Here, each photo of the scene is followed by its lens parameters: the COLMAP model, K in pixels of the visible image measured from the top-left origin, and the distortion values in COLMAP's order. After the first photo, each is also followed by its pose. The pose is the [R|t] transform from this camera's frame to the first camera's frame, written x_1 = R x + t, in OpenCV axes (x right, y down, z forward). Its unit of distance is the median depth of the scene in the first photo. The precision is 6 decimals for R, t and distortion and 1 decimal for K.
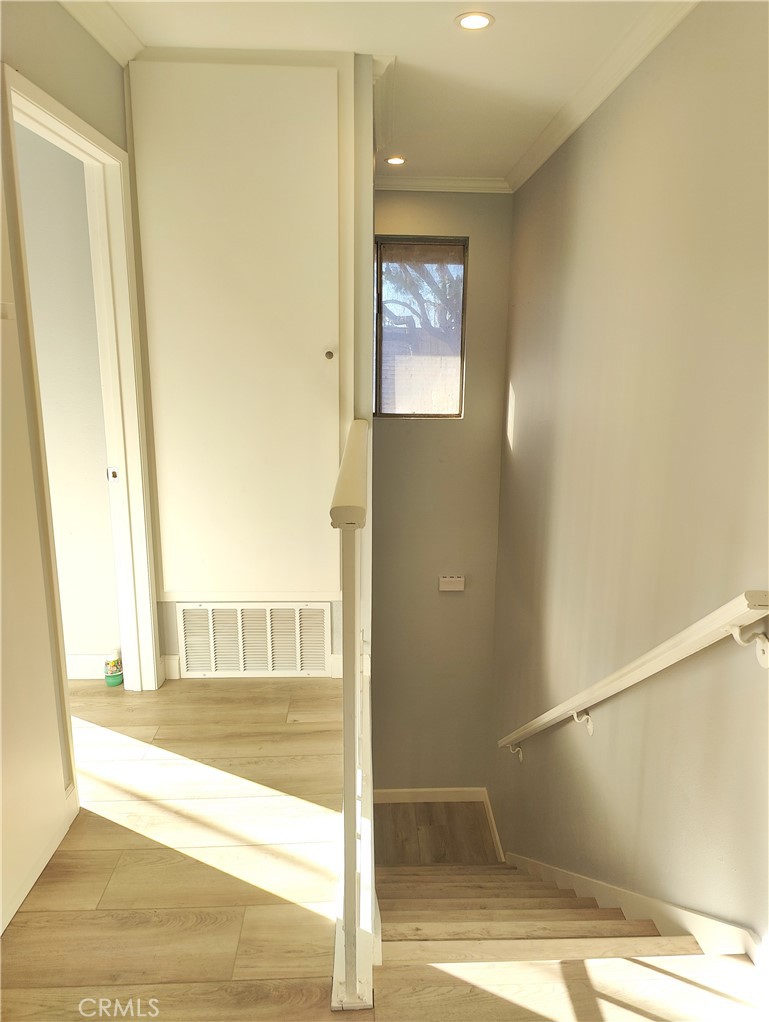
lens RADIAL K [[709.1, 0, 386.2], [0, 709.1, 511.1], [0, 0, 1]] dist [0.035129, -0.036466]
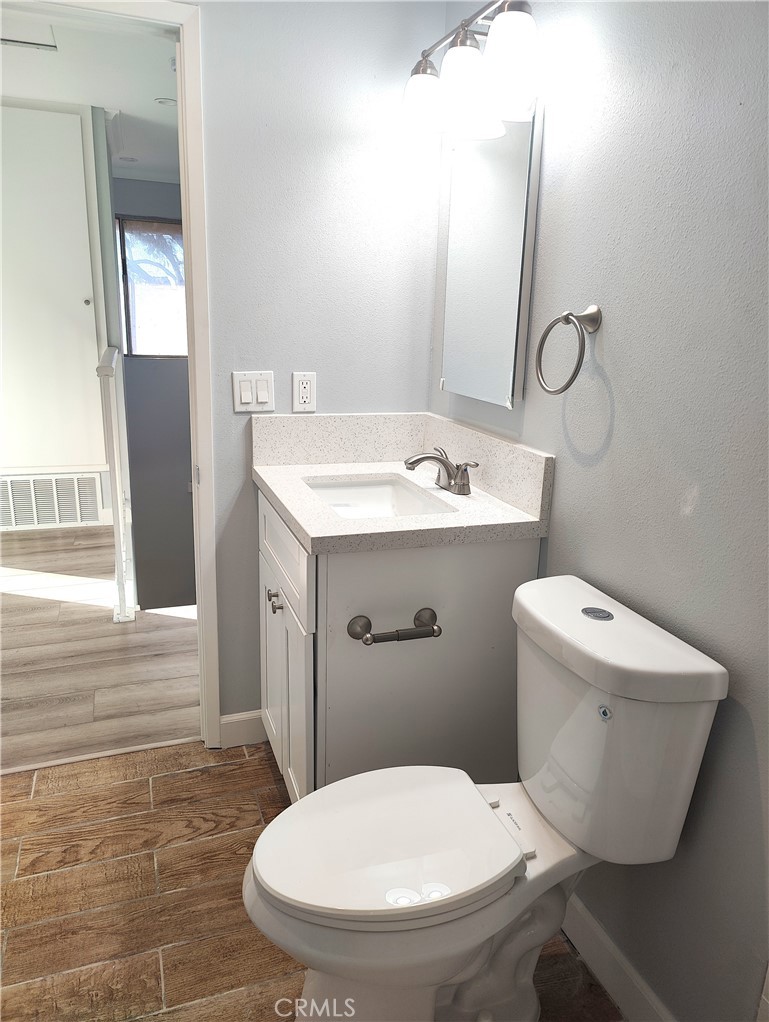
lens RADIAL K [[709.1, 0, 386.1], [0, 709.1, 506.6], [0, 0, 1]] dist [0.035129, -0.036466]
pose [[0.950331, -0.060531, 0.305299, 0.032832], [0.048525, 0.997726, 0.046769, 0.163103], [-0.307436, -0.029631, 0.951107, -0.616830]]
